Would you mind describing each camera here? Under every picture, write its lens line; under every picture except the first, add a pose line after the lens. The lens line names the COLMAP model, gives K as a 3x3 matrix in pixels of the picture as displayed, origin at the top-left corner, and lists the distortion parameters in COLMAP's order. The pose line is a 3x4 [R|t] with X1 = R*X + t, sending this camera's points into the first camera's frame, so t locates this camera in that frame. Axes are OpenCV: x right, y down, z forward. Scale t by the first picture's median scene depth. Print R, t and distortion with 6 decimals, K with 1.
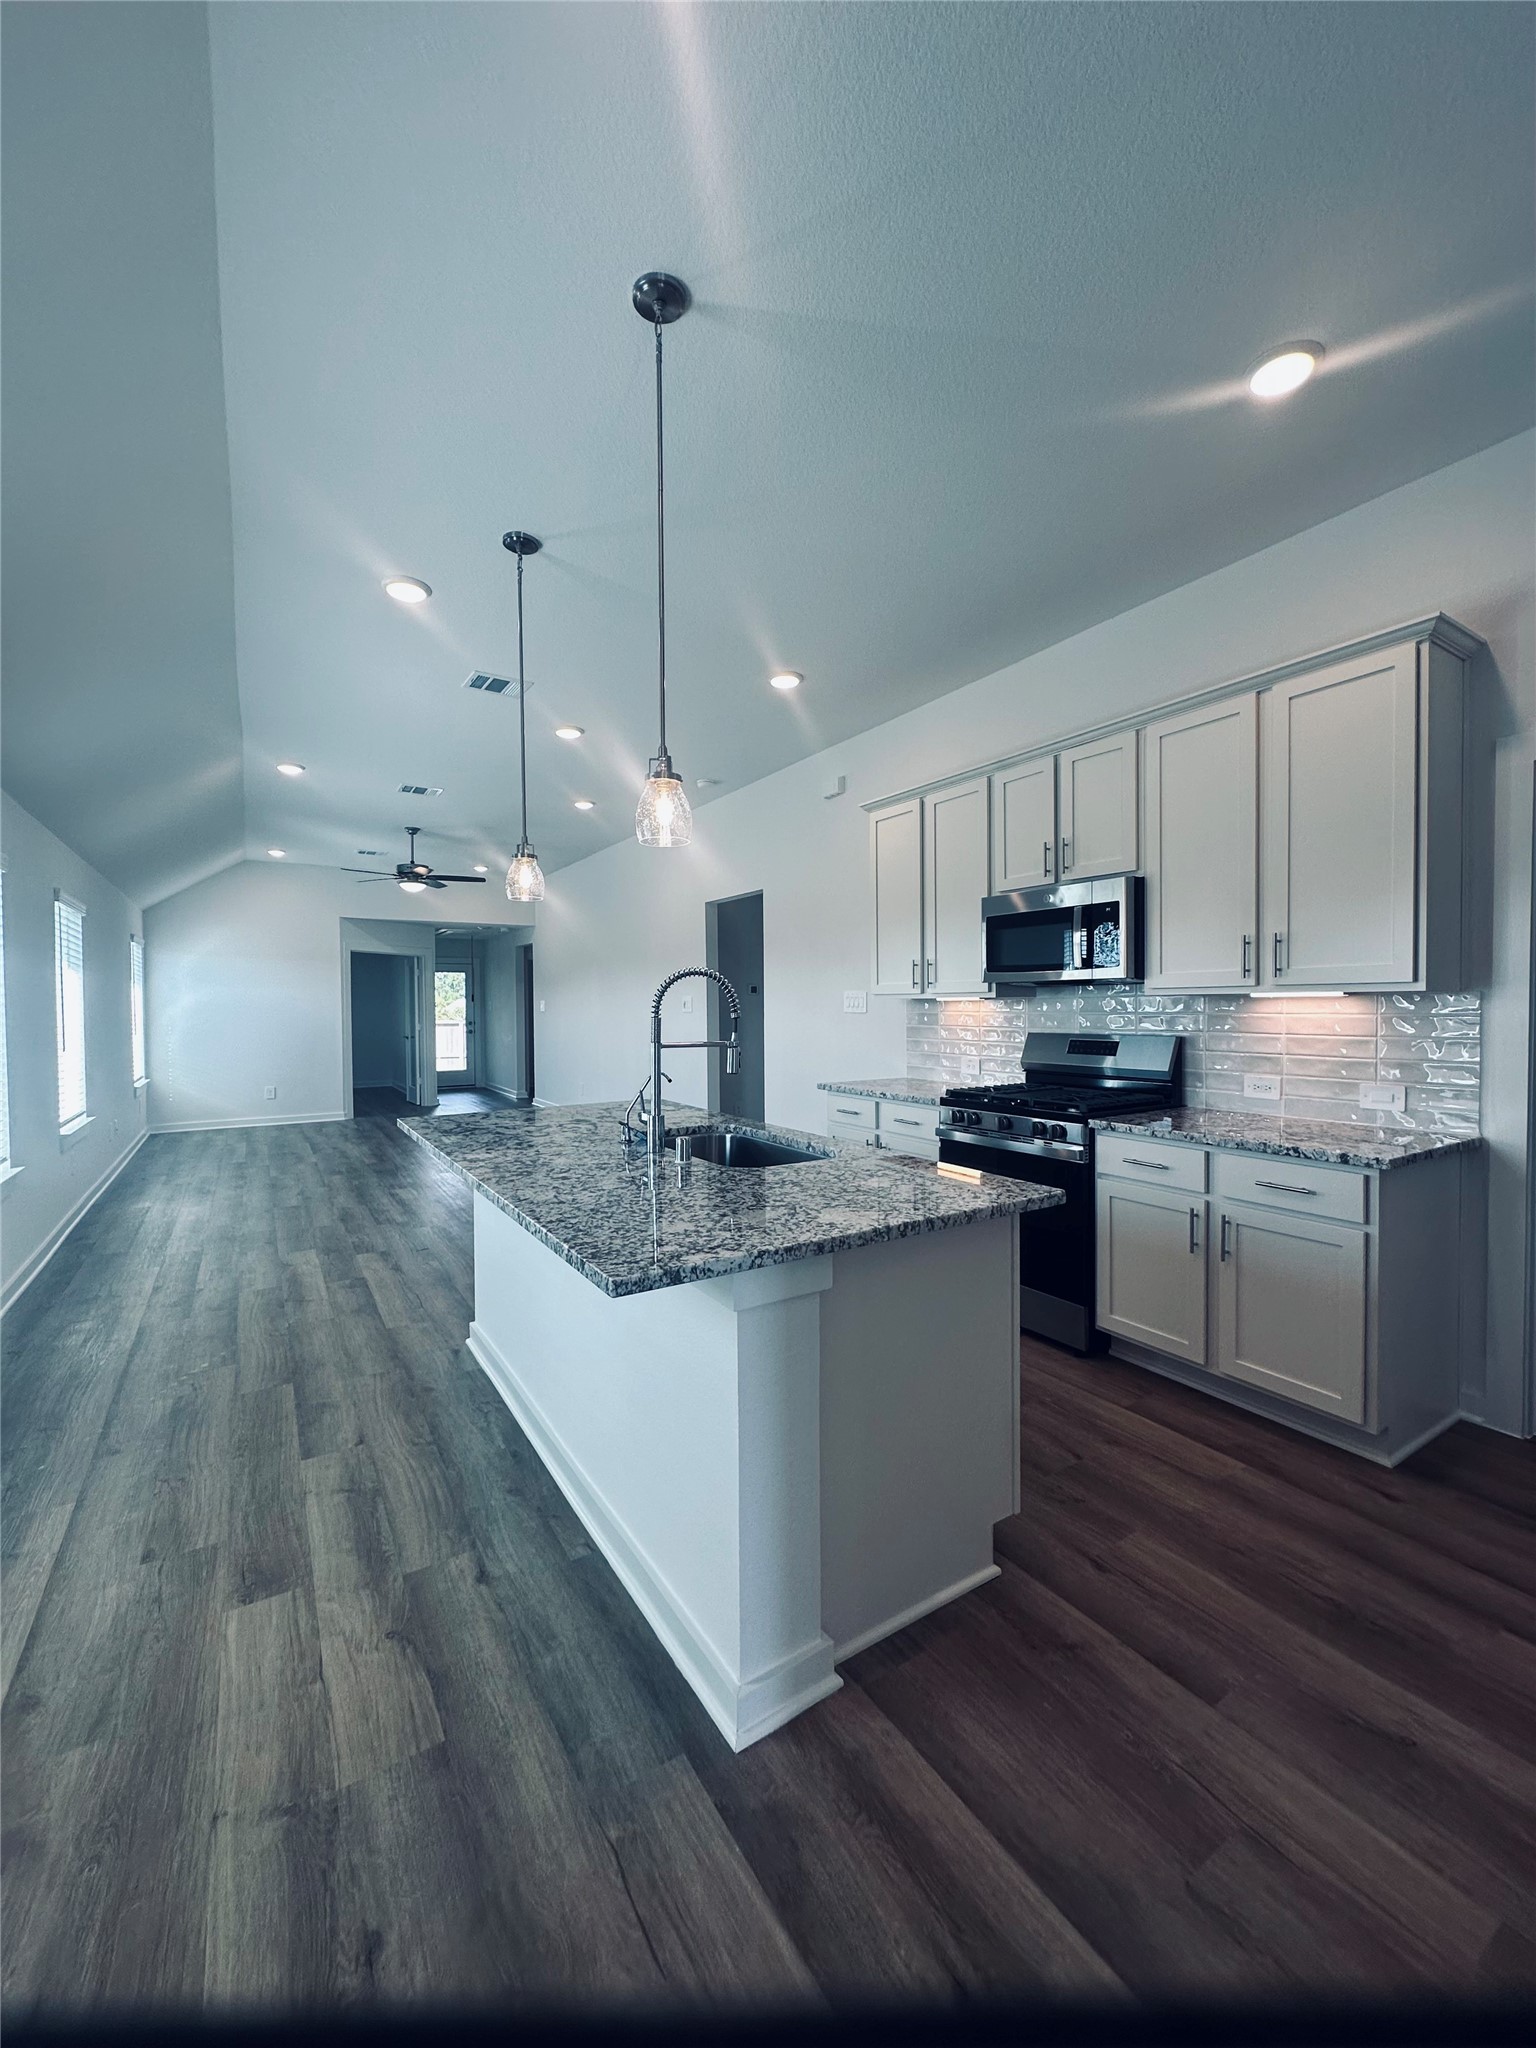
lens RADIAL K [[819.9, 0, 767.6], [0, 819.9, 1014.3], [0, 0, 1]] dist [-0.003313, -0.000376]
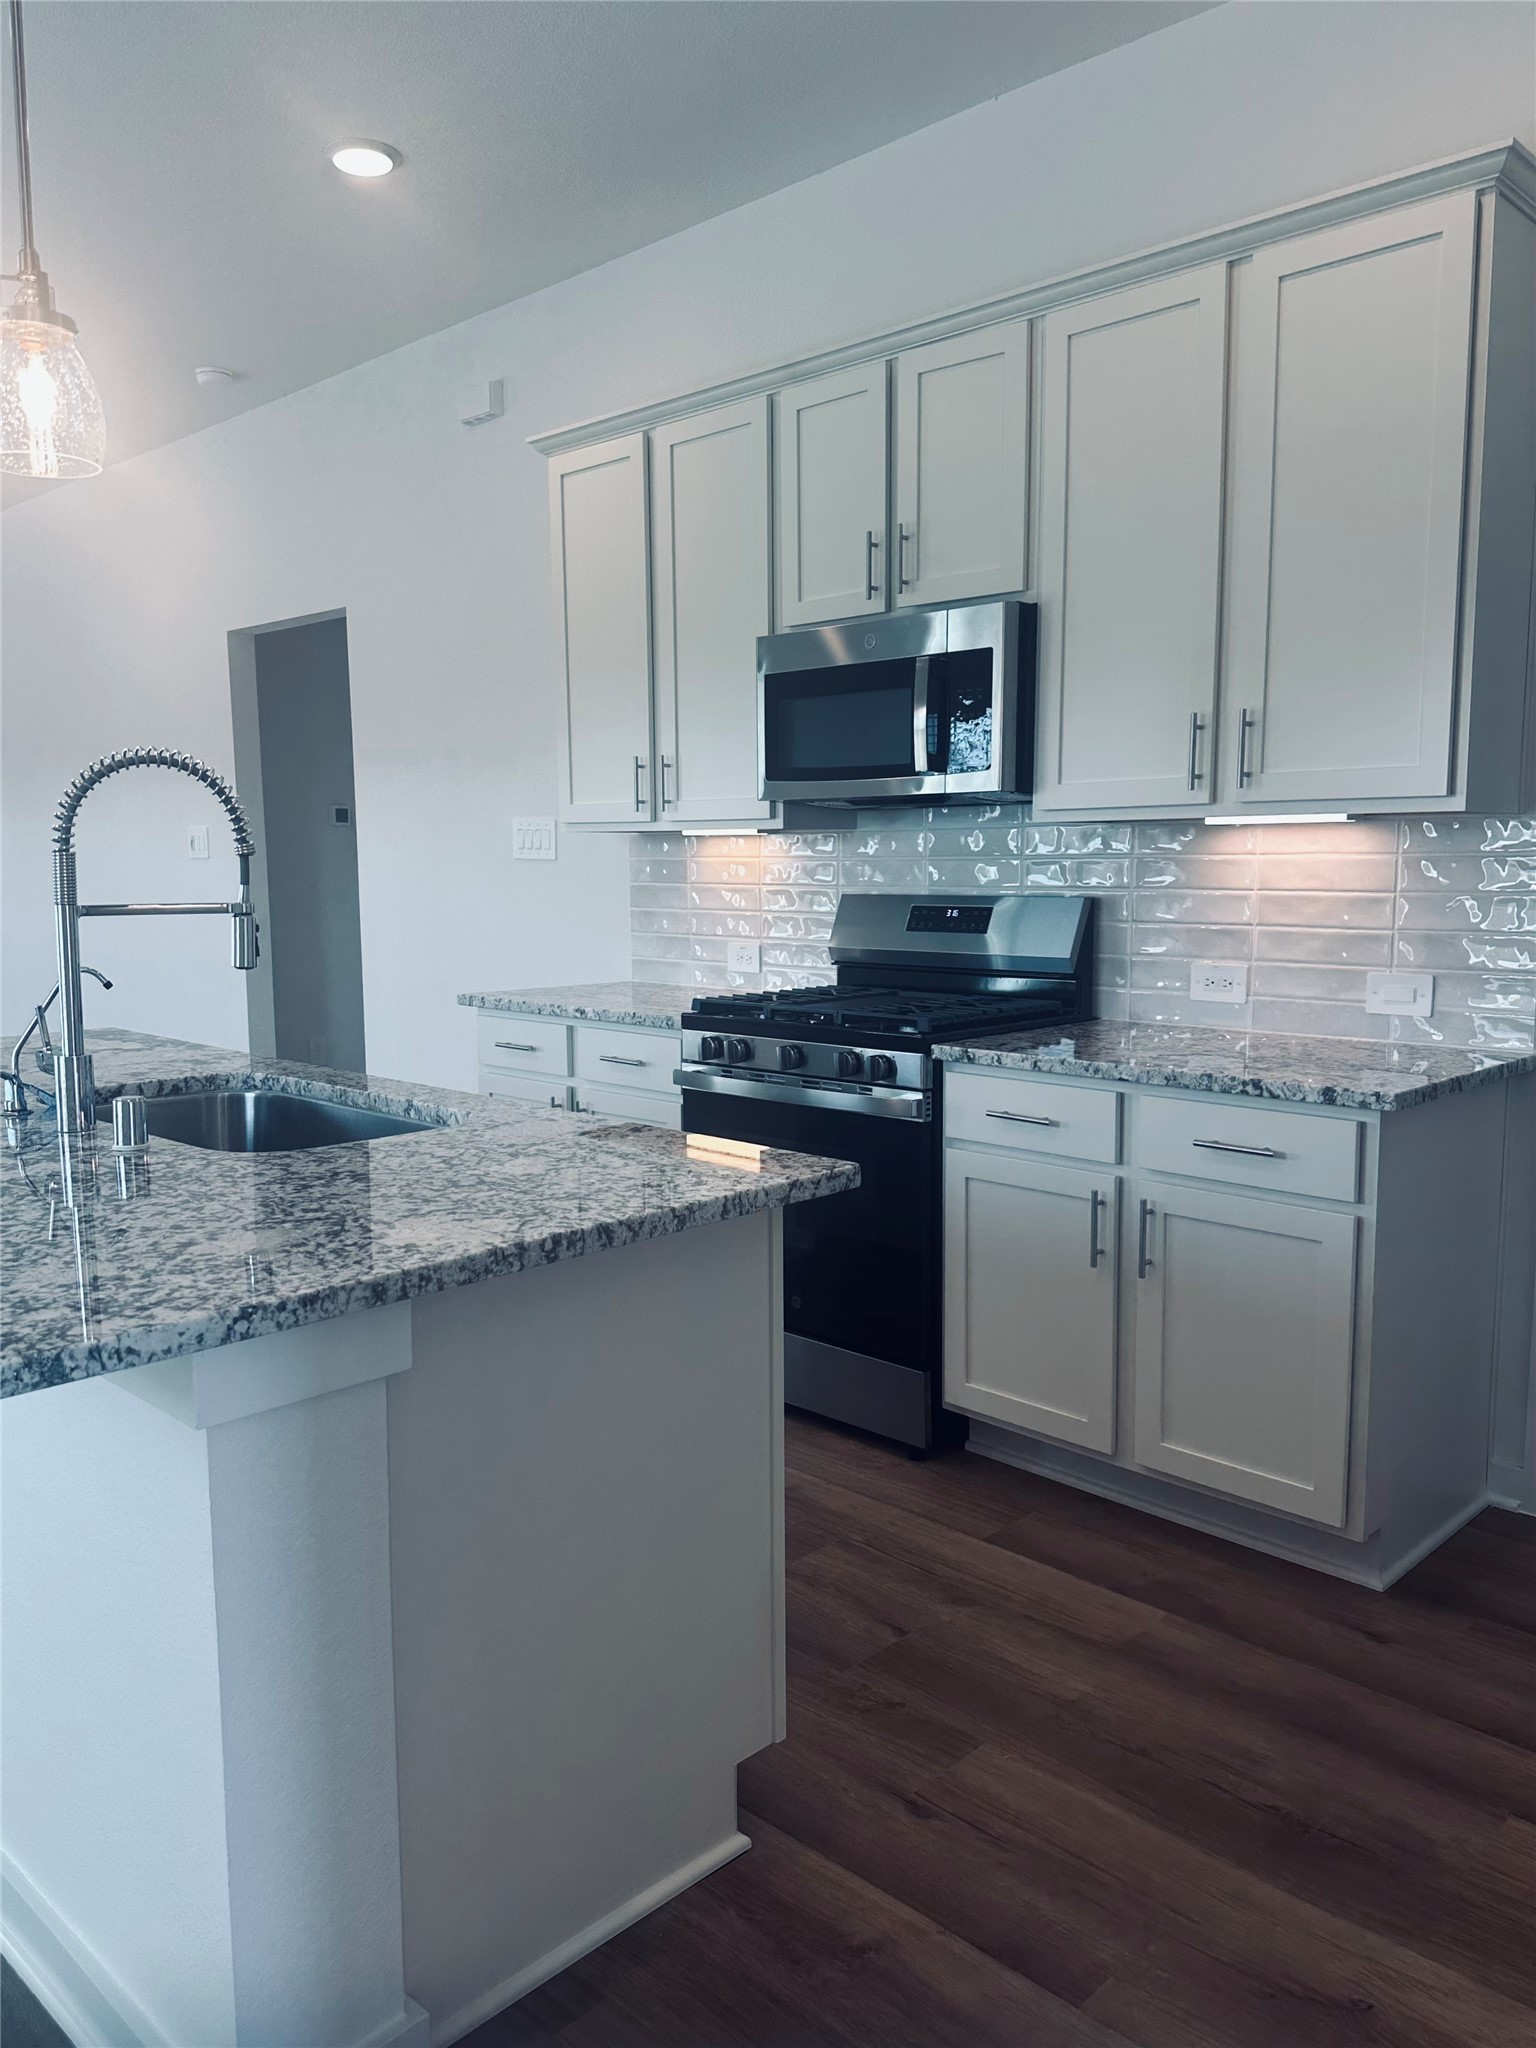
lens RADIAL K [[1548.5, 0, 768.2], [0, 1548.5, 1020.7], [0, 0, 1]] dist [0.064366, -0.088318]
pose [[0.971298, -0.022826, 0.236768, 0.039090], [-0.000312, 0.995262, 0.097231, 0.011476], [-0.237866, -0.094514, 0.966689, 0.010023]]
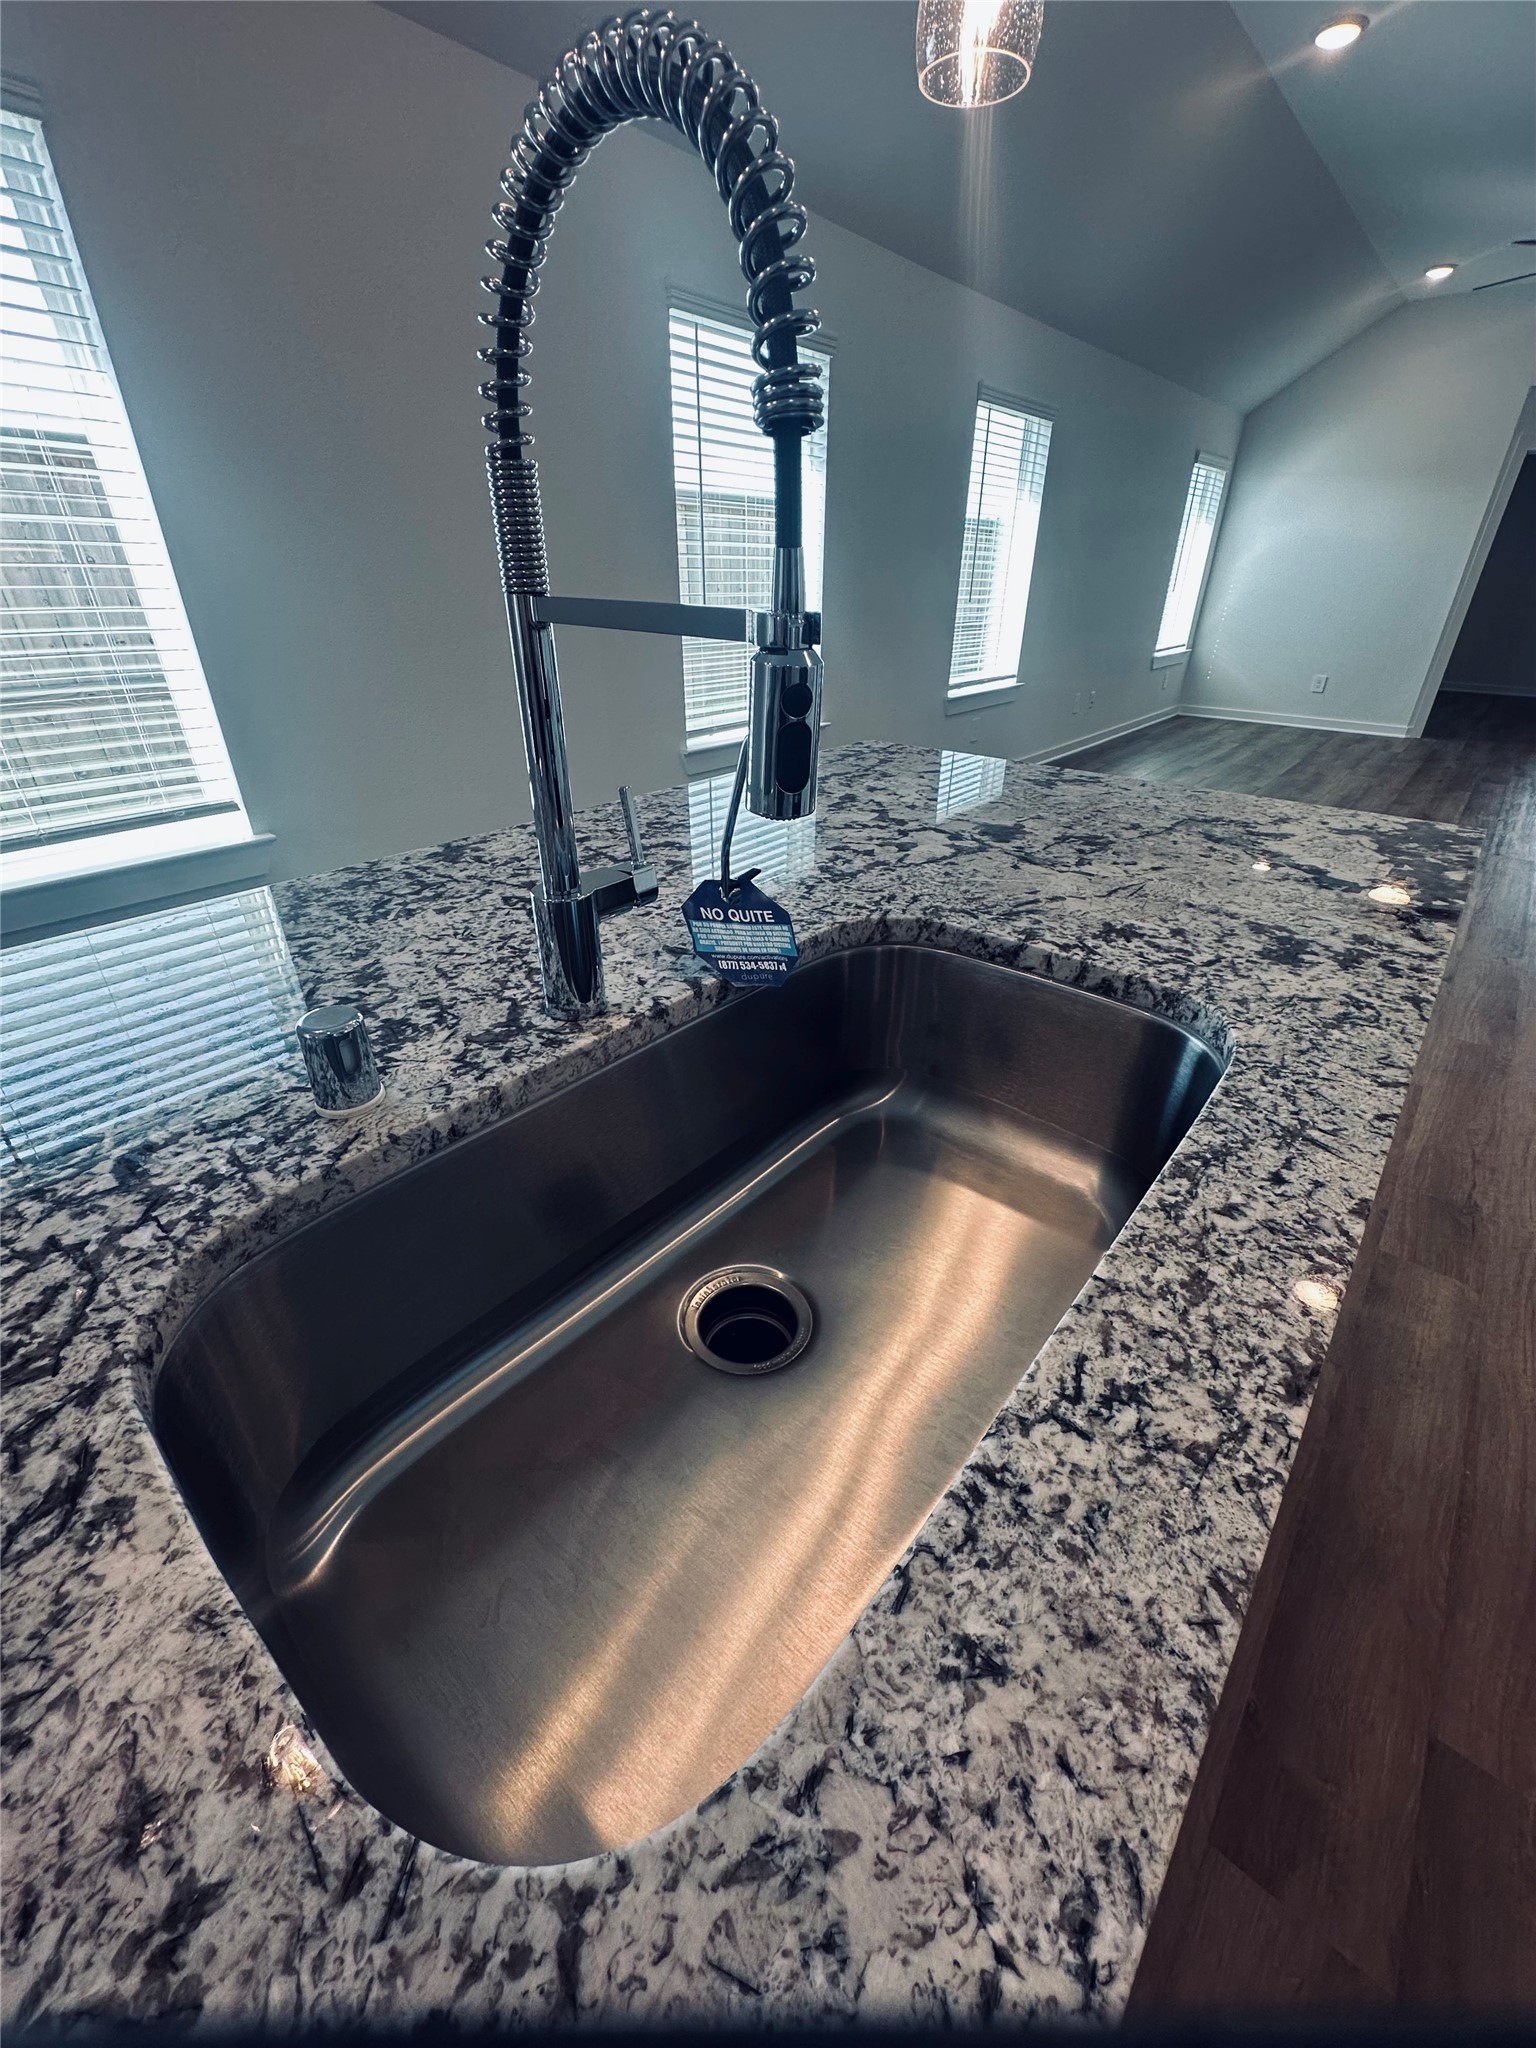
lens RADIAL K [[819.9, 0, 772.6], [0, 819.9, 1023.1], [0, 0, 1]] dist [-0.003313, -0.000376]
pose [[0.305616, 0.475175, -0.825111, 0.108763], [-0.022676, 0.869958, 0.492603, 0.021712], [0.951885, -0.131838, 0.276648, 0.832171]]
